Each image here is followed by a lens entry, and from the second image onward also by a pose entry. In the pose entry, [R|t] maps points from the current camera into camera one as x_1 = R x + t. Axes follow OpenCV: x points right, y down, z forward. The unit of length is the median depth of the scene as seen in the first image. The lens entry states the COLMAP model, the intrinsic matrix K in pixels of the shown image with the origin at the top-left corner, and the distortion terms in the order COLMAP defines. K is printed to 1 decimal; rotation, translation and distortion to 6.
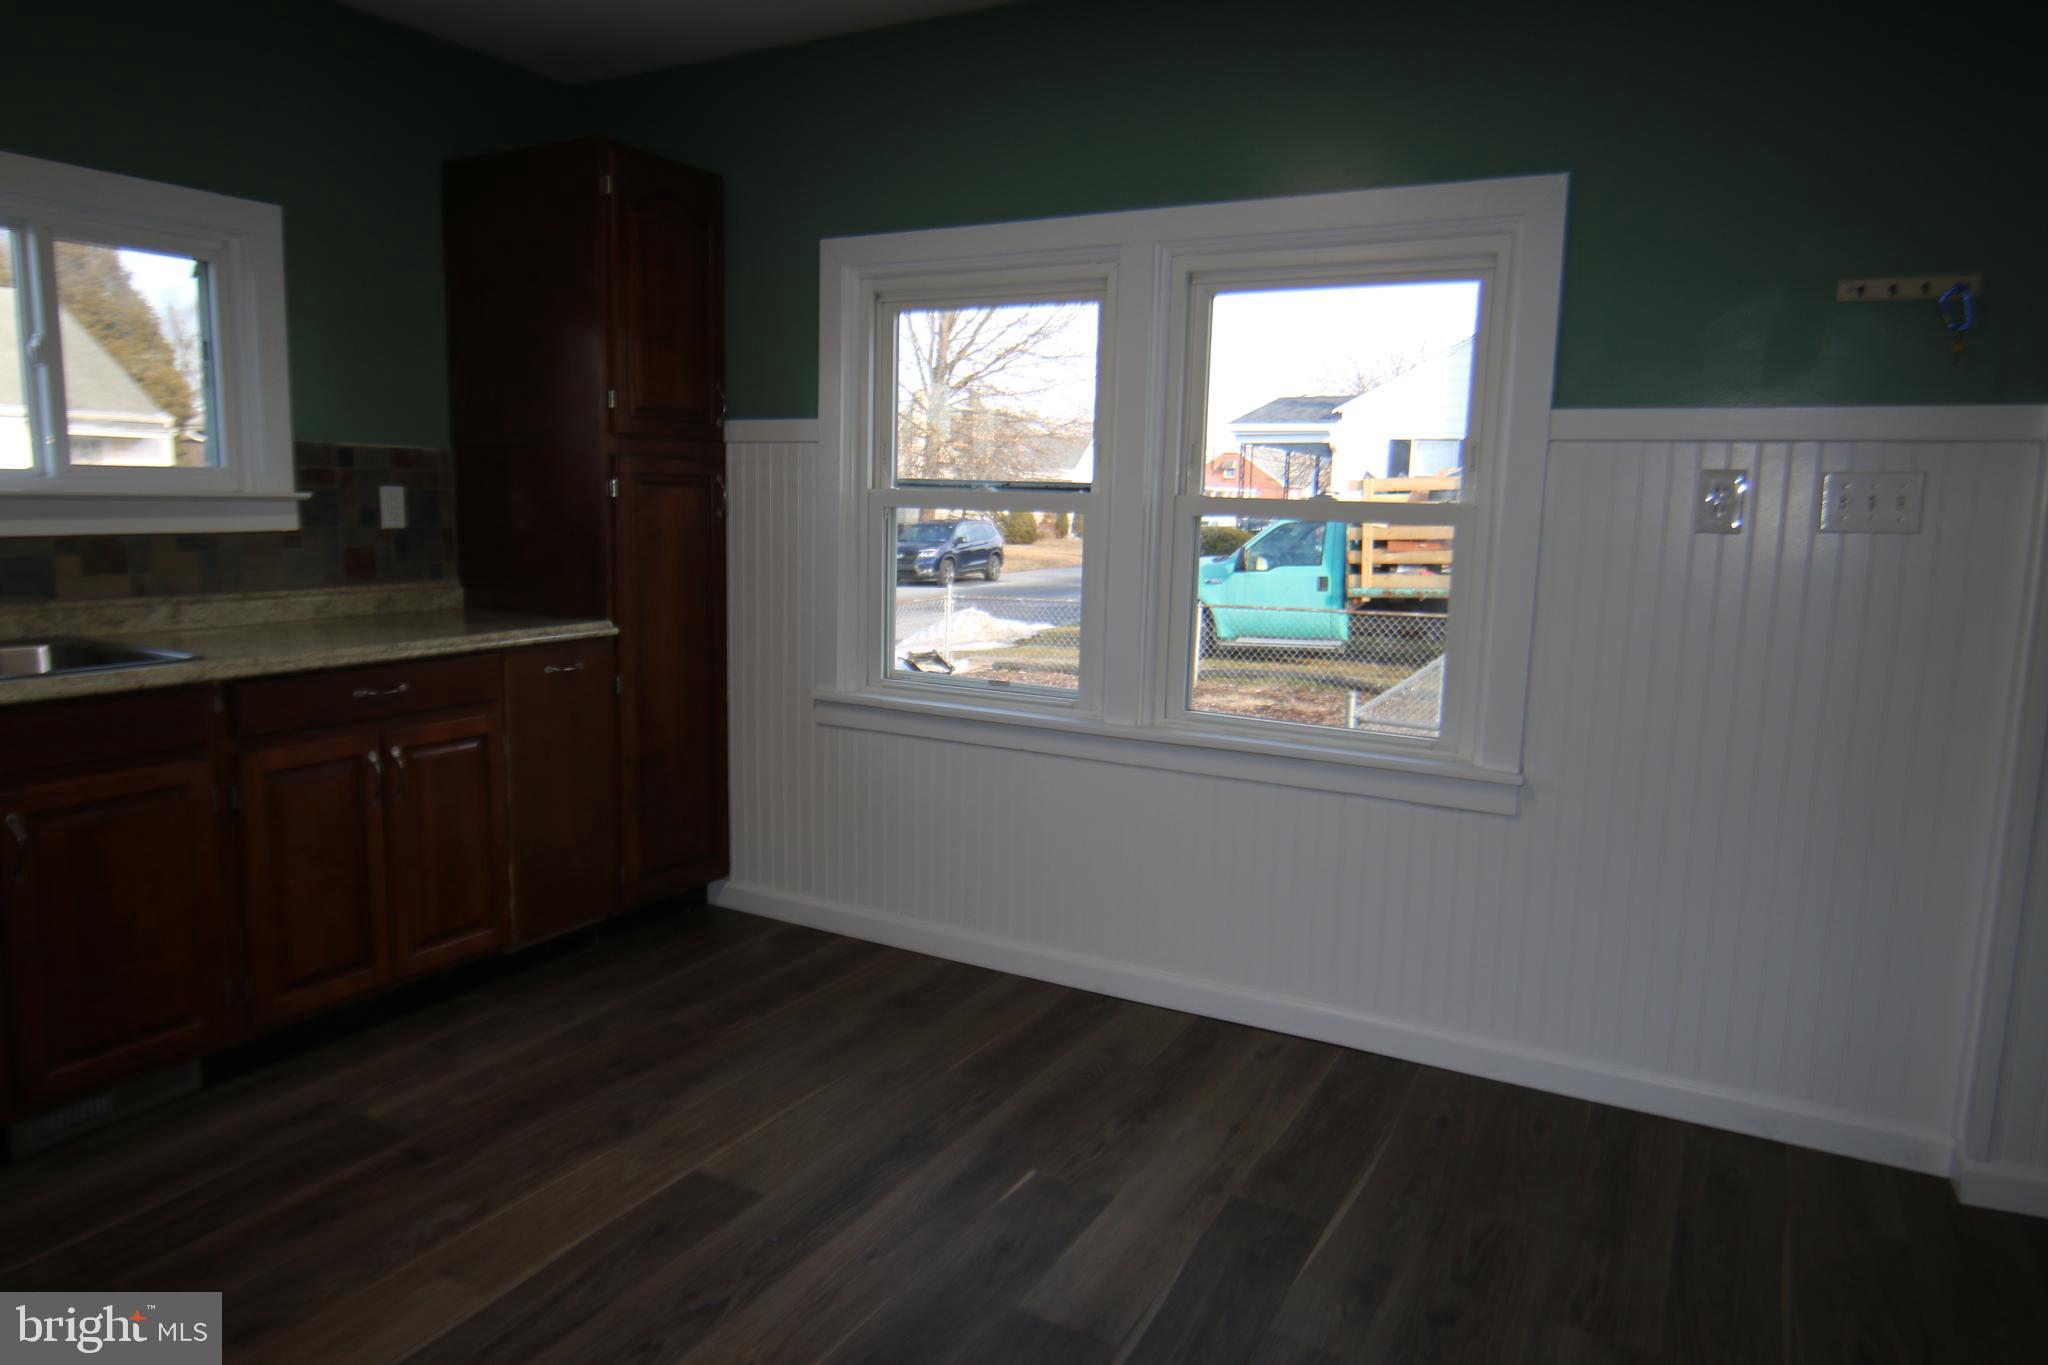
lens RADIAL K [[1296.4, 0, 1028.3], [0, 1296.4, 679.8], [0, 0, 1]] dist [-0.017923, 0.007258]
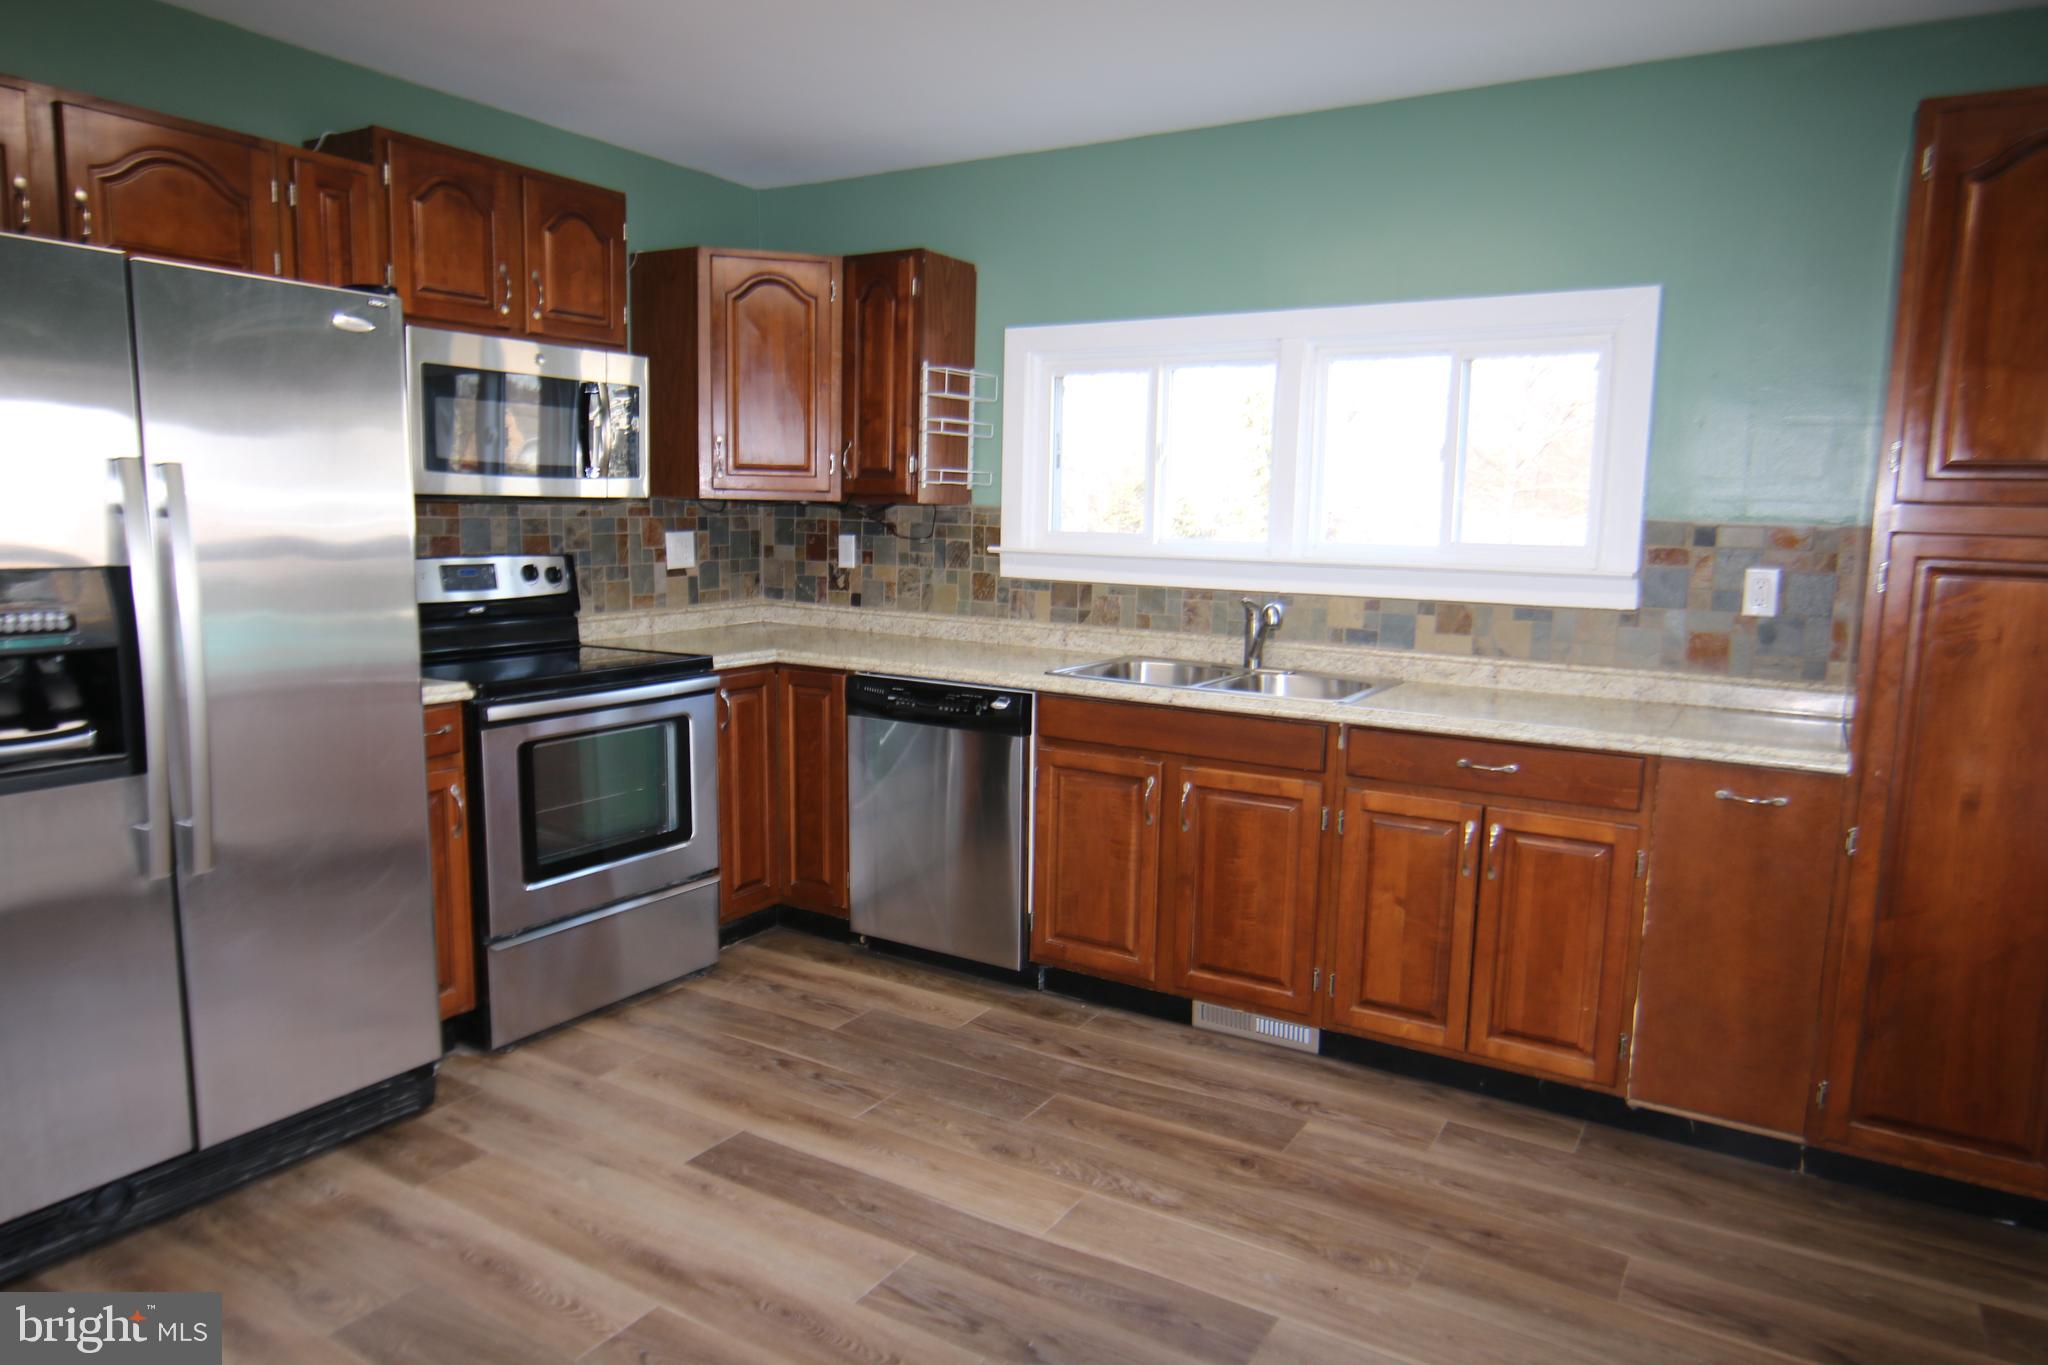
lens RADIAL K [[1296.4, 0, 1023.7], [0, 1296.4, 681.7], [0, 0, 1]] dist [-0.017923, 0.007258]
pose [[-0.041476, 0.104039, -0.993708, 0.451818], [-0.167393, 0.979783, 0.109568, -0.093820], [0.985017, 0.170885, -0.023222, 0.582065]]
